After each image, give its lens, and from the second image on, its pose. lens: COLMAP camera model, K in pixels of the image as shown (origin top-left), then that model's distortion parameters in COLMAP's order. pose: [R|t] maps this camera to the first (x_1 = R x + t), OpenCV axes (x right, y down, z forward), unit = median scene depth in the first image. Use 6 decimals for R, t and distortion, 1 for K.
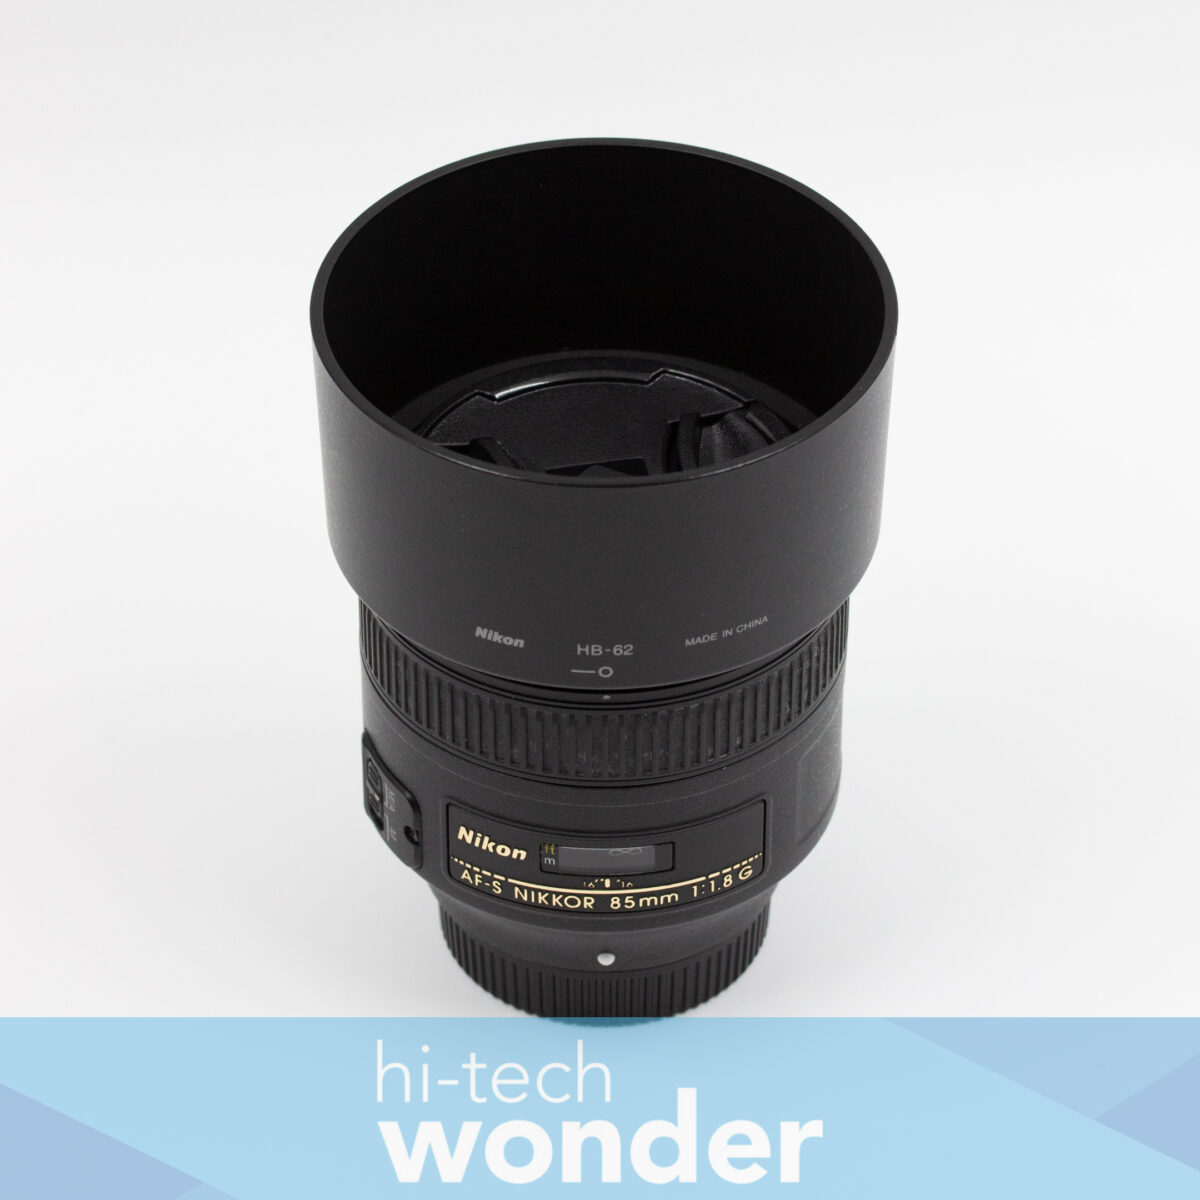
lens RADIAL K [[6222.8, 0, 600.0], [0, 6222.8, 600.0], [0, 0, 1]] dist [0.116130, 4.000119]
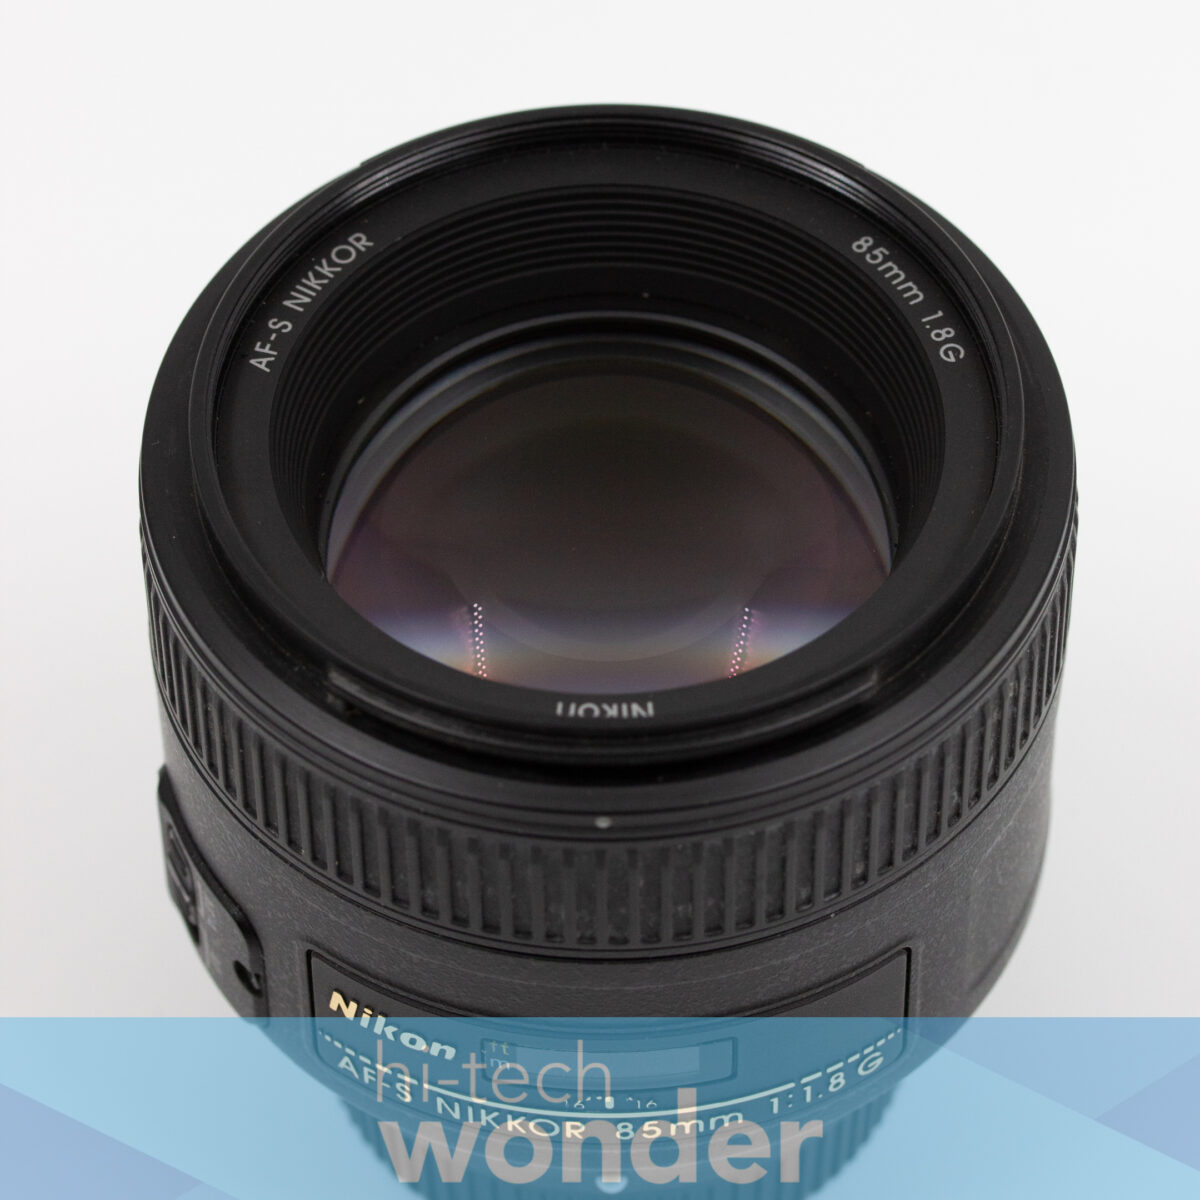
lens RADIAL K [[6222.8, 0, 600.0], [0, 6222.8, 600.0], [0, 0, 1]] dist [0.116130, 4.000119]
pose [[0.999745, 0.008826, -0.020782, 0.011094], [-0.004532, 0.980142, 0.198243, -0.102077], [0.022119, -0.198098, 0.979933, 0.490774]]
